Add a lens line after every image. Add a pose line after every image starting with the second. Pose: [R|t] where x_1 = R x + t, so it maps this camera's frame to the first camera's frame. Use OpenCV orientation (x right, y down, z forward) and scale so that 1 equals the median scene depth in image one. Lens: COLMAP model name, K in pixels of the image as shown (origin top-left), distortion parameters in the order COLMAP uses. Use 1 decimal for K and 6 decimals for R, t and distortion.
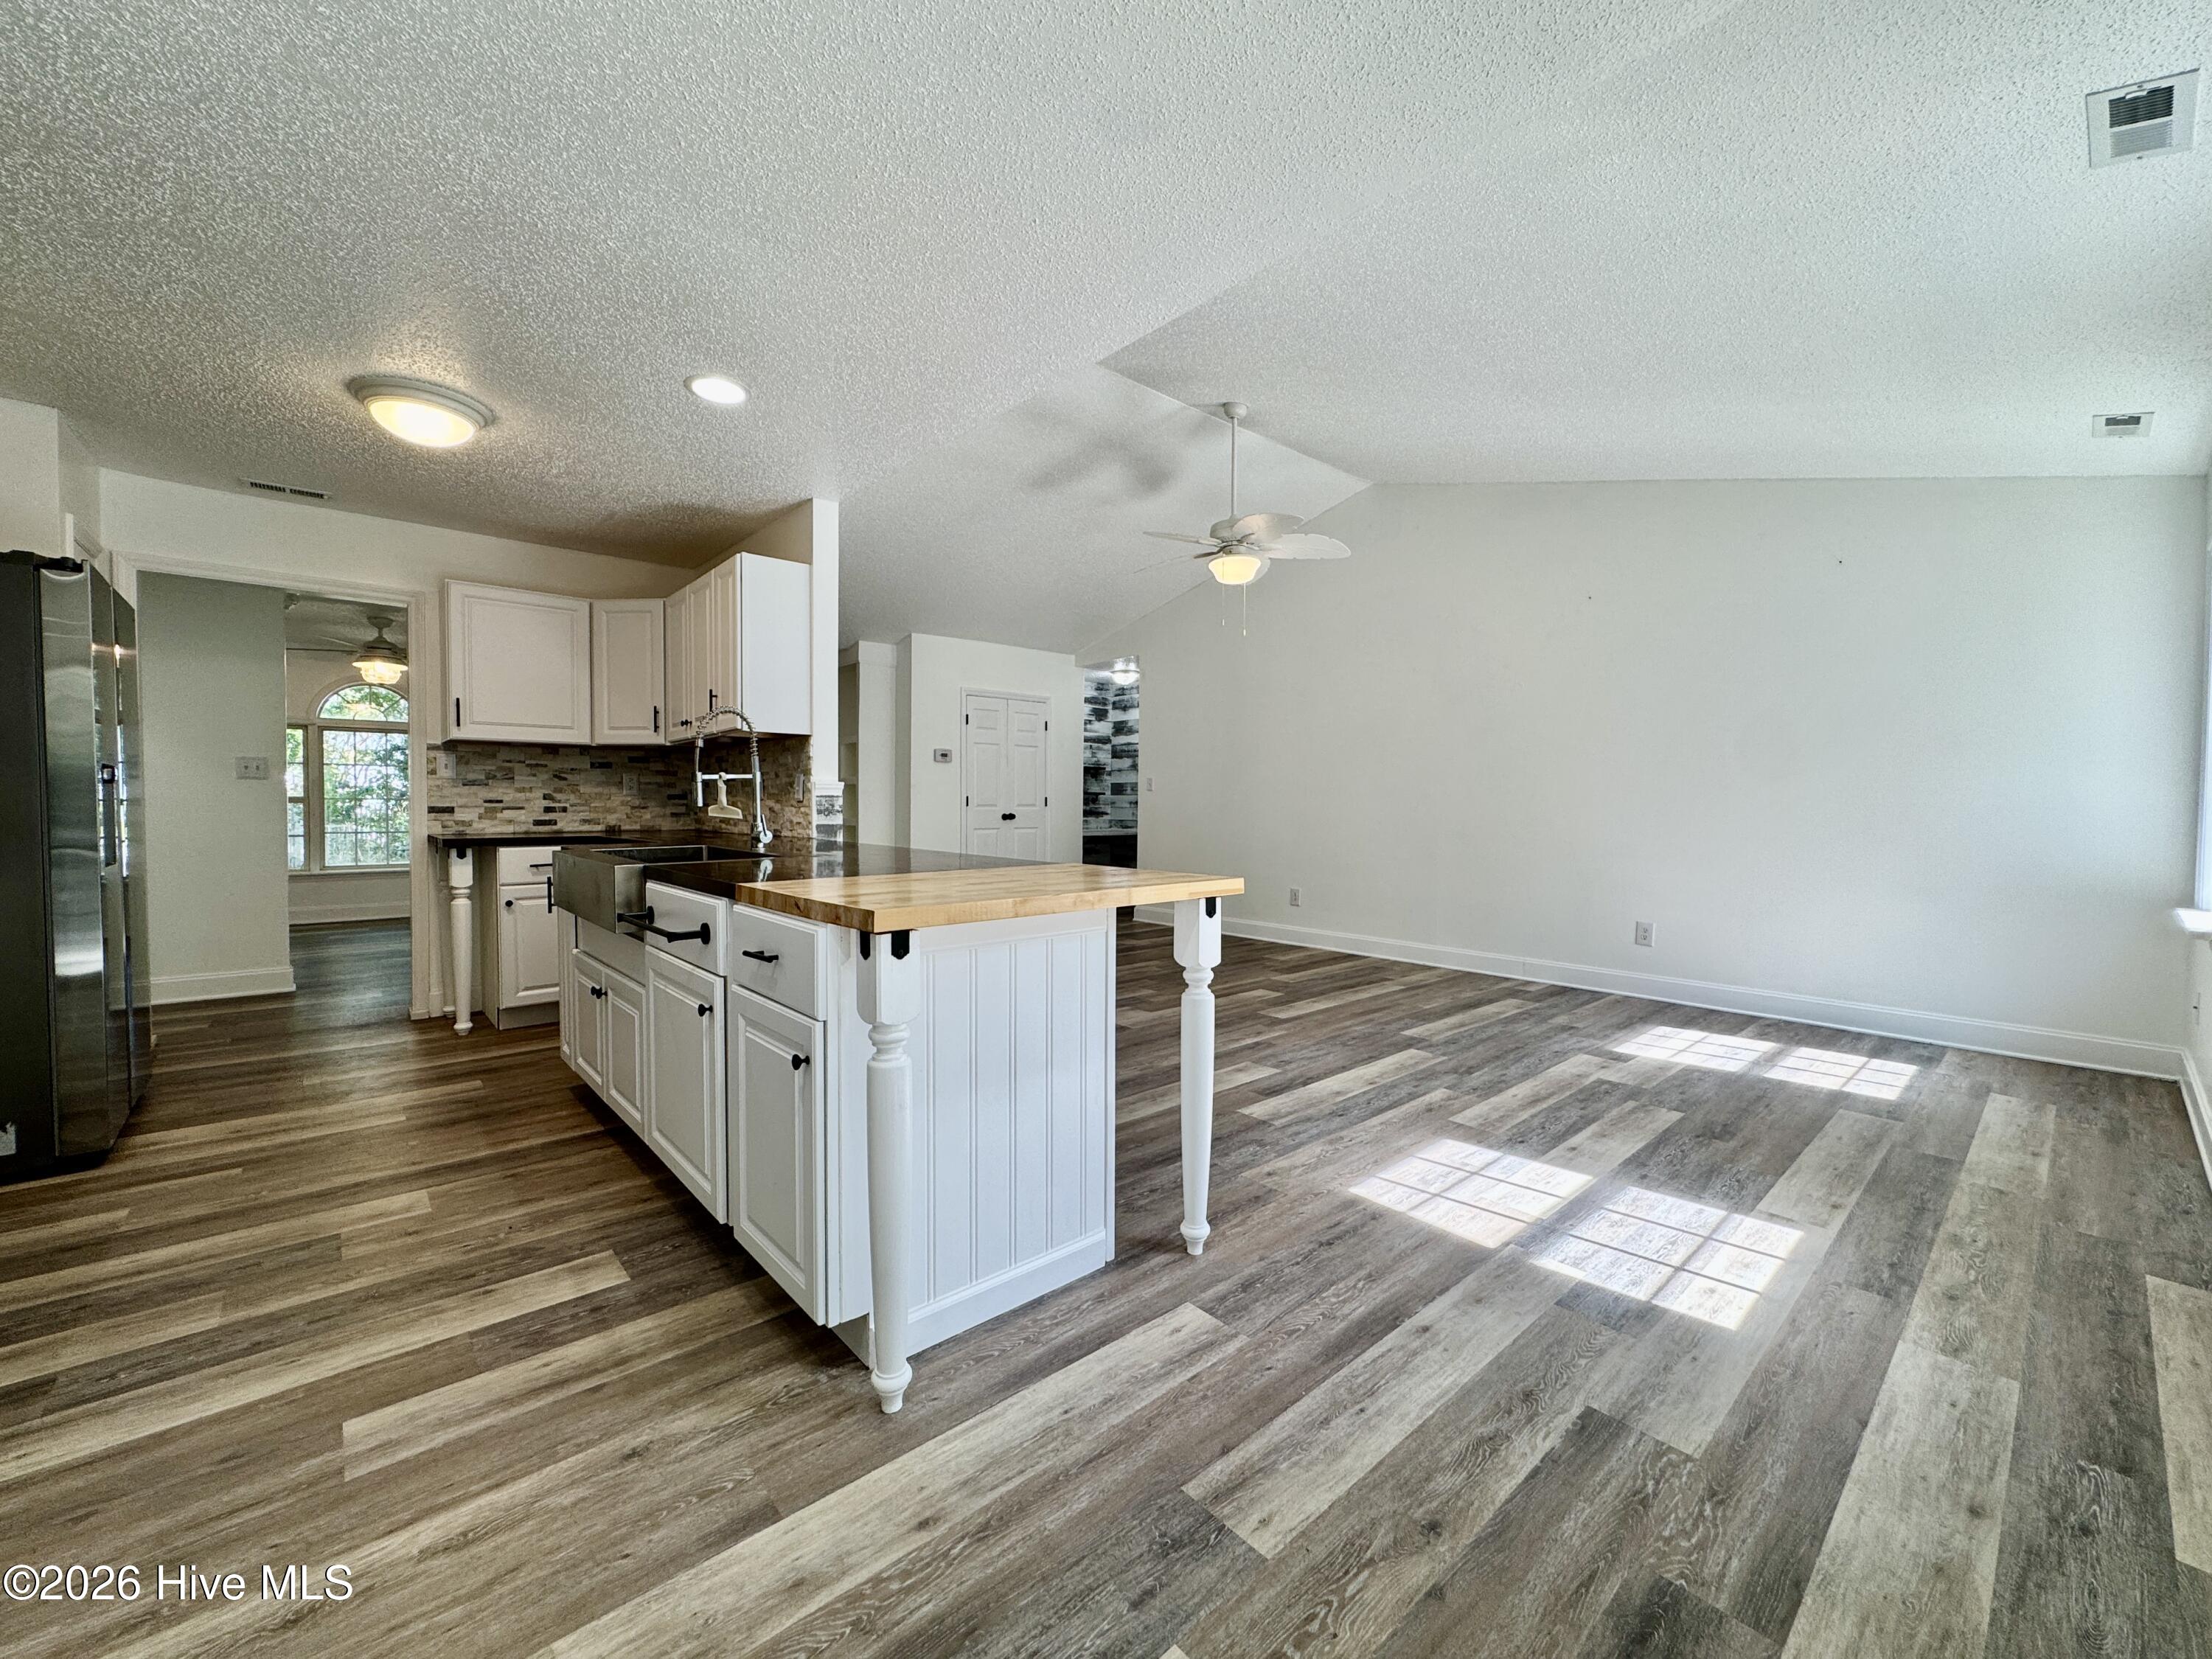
lens RADIAL K [[883.0, 0, 1104.5], [0, 883.0, 825.8], [0, 0, 1]] dist [-0.002735, 0.000180]
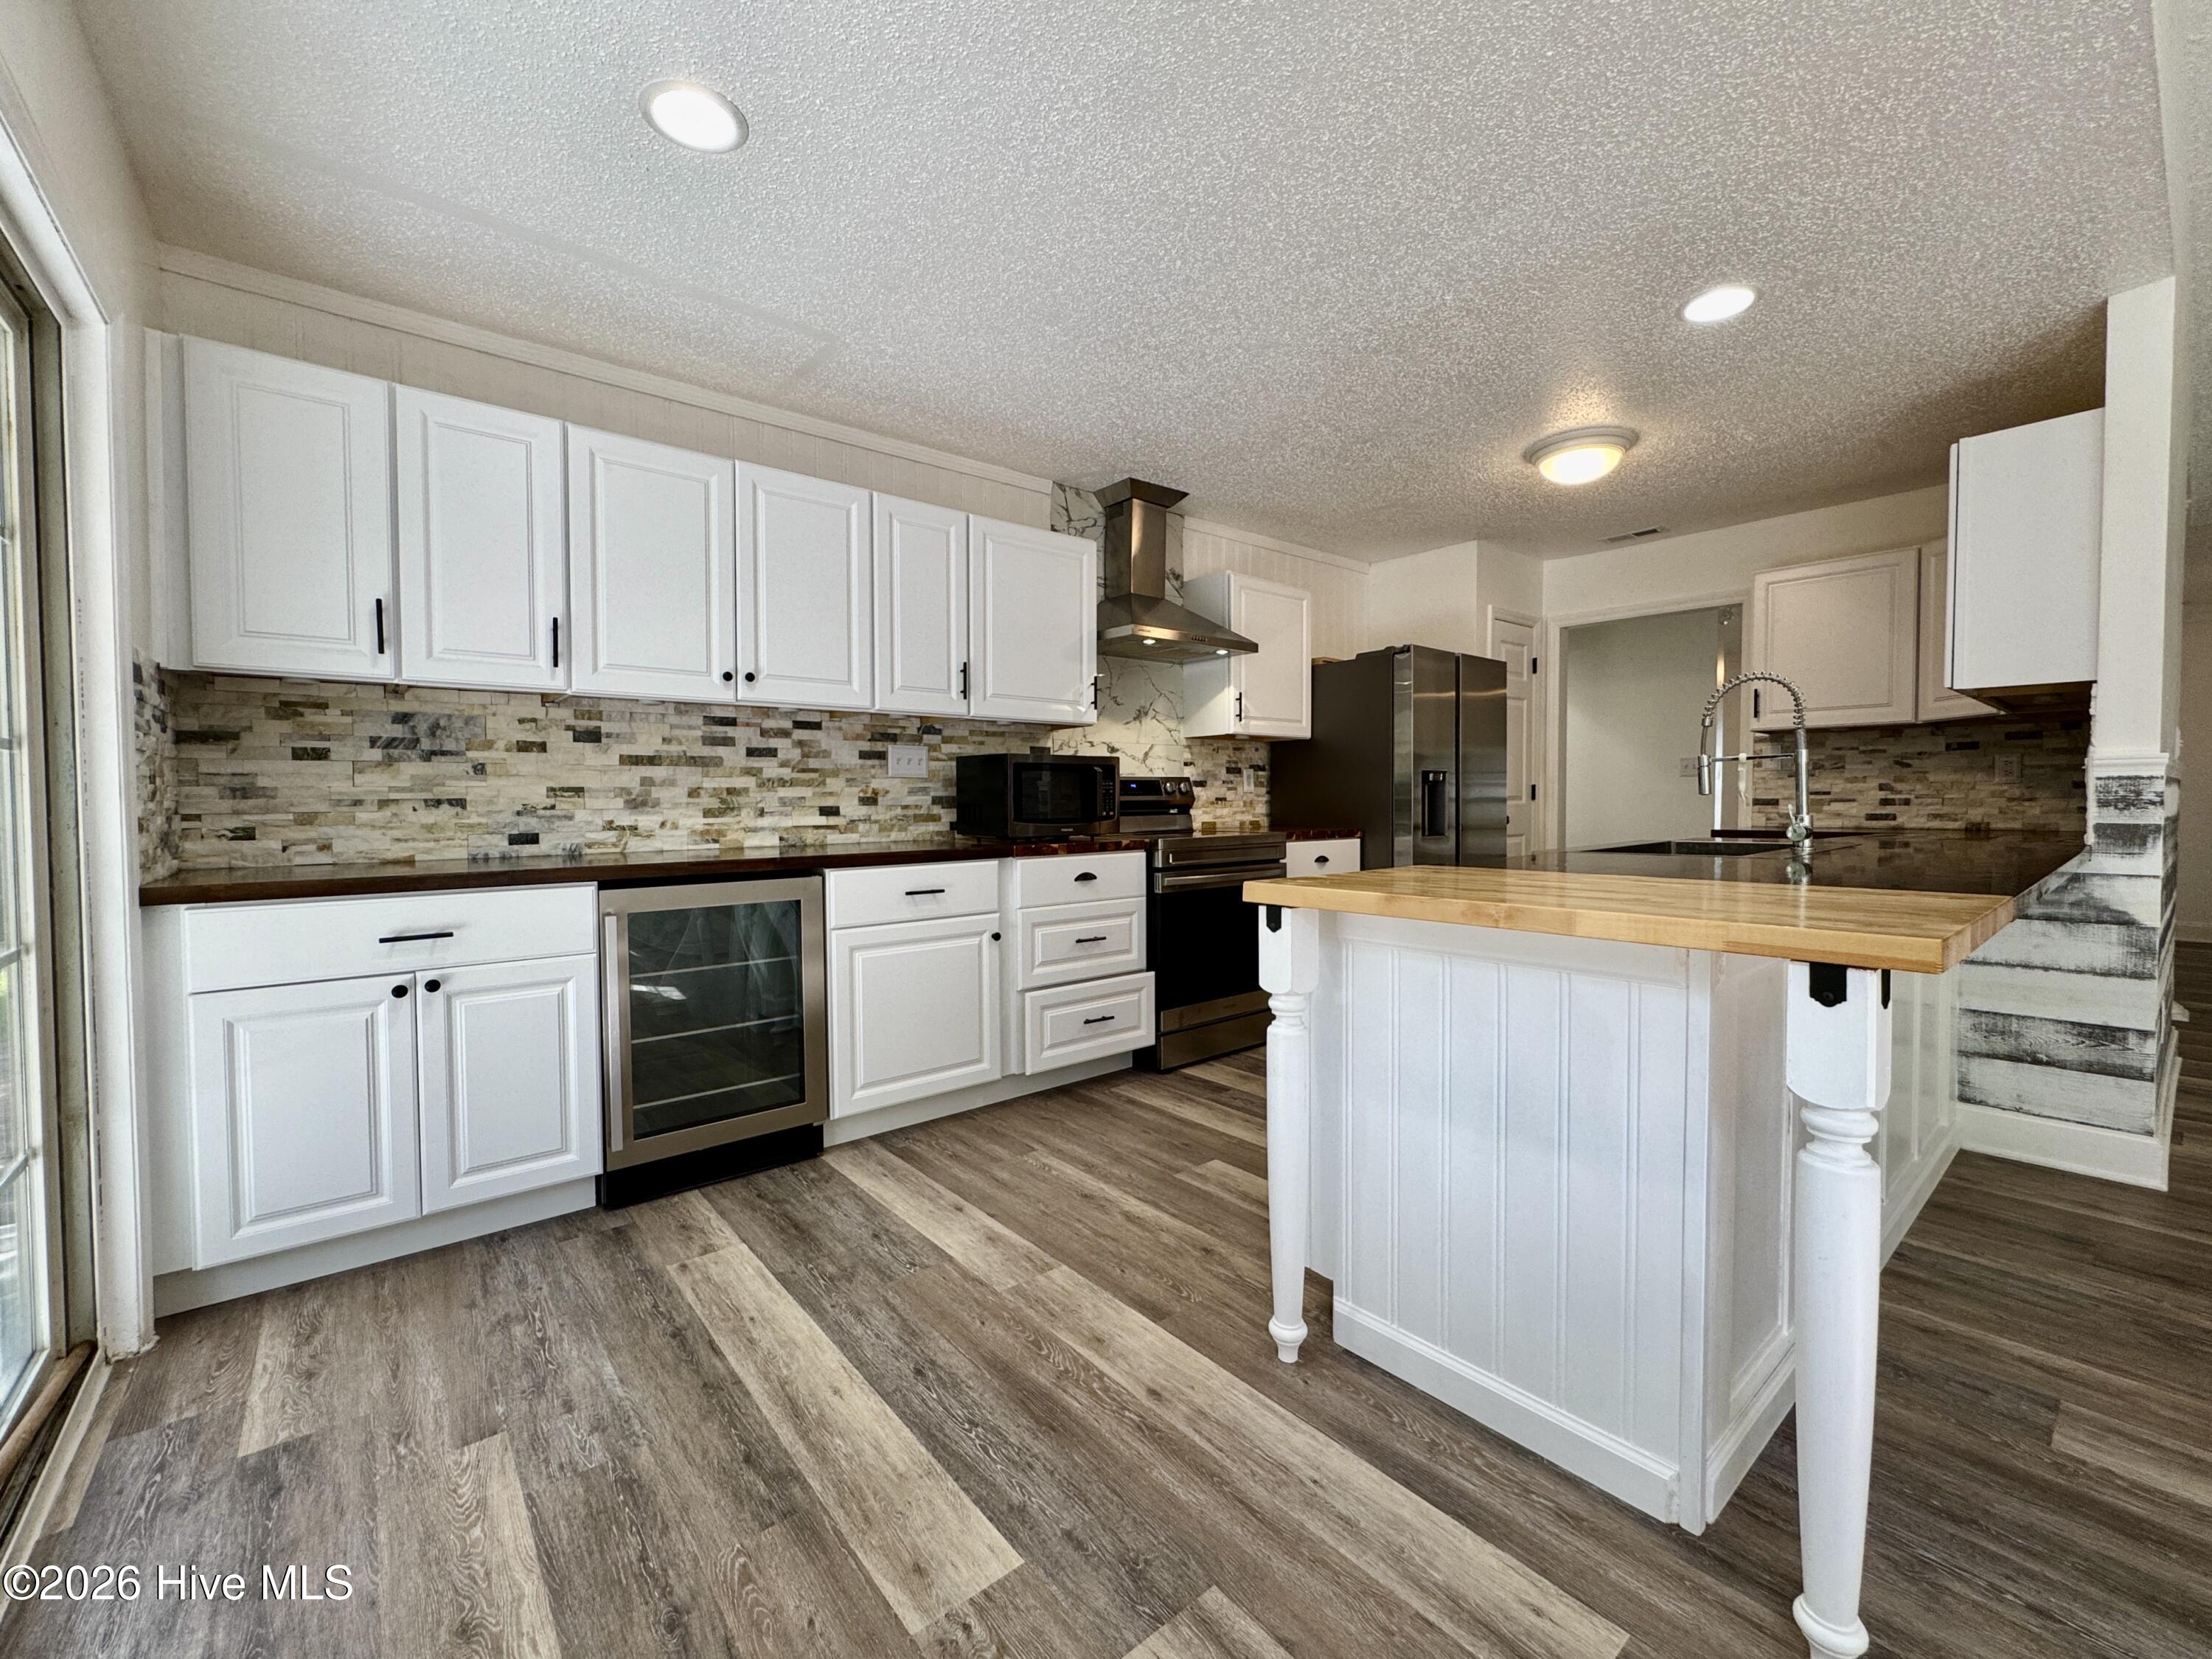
lens RADIAL K [[911.6, 0, 1104.0], [0, 911.6, 825.6], [0, 0, 1]] dist [-0.002082, -0.000431]
pose [[-0.038151, 0.023809, -0.998988, 0.447348], [-0.022948, 0.999432, 0.024696, 0.000391], [0.999008, 0.023867, -0.037583, 0.428479]]
